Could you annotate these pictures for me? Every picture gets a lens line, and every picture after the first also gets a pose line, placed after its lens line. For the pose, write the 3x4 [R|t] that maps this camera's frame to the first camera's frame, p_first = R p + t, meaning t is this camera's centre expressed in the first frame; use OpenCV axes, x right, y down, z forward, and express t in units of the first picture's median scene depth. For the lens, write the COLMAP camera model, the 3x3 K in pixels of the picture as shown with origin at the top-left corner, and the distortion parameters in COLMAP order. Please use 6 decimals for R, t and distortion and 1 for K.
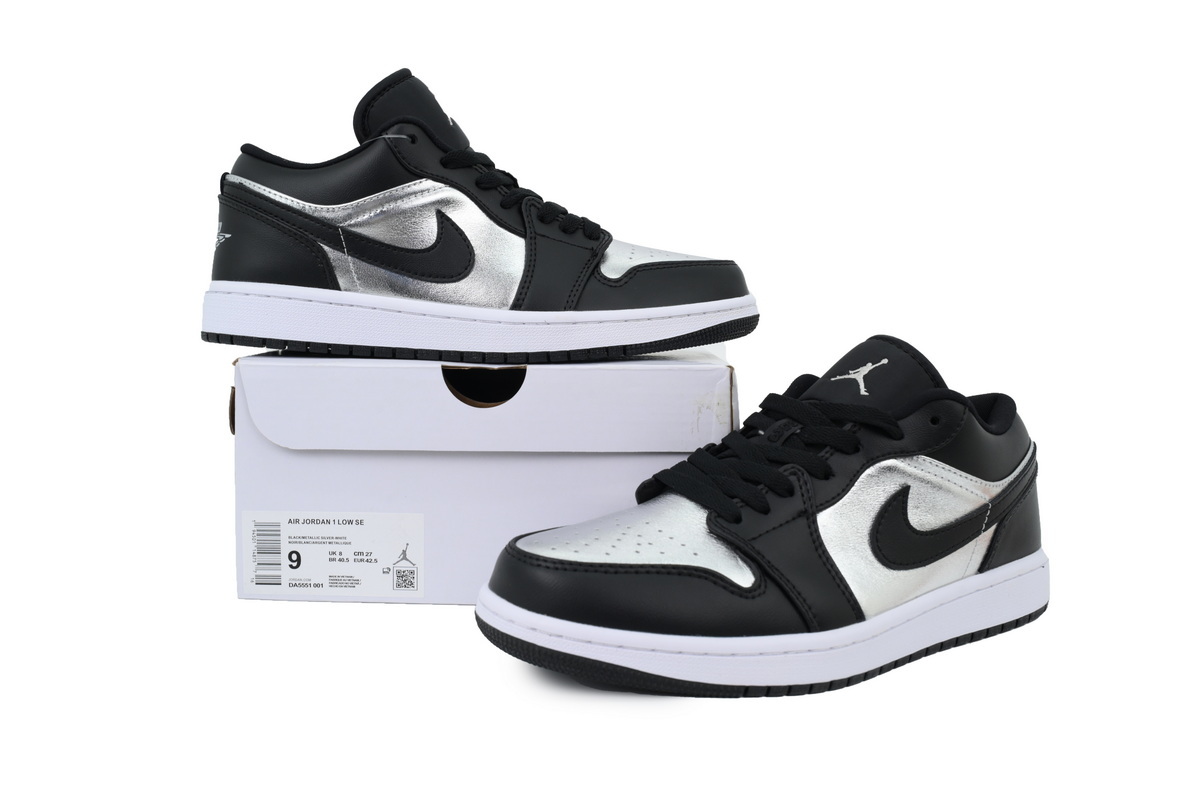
lens RADIAL K [[1076.2, 0, 598.6], [0, 1076.2, 402.1], [0, 0, 1]] dist [-0.000258, -0.009284]
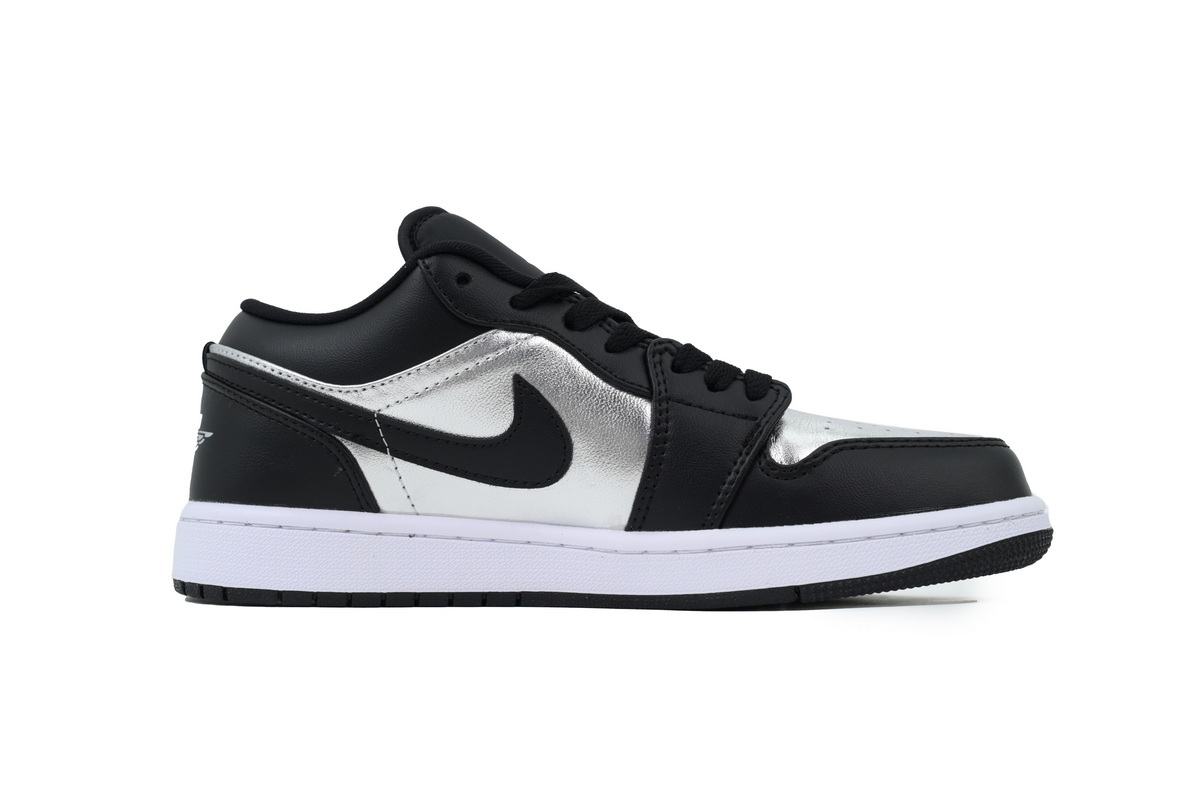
lens RADIAL K [[1170.5, 0, 601.5], [0, 1170.5, 397.6], [0, 0, 1]] dist [0.118911, 0.000000]
pose [[0.994698, -0.034213, -0.096984, -0.027427], [0.013802, 0.978920, -0.203779, -0.021862], [0.101912, 0.201360, 0.974201, 0.316525]]
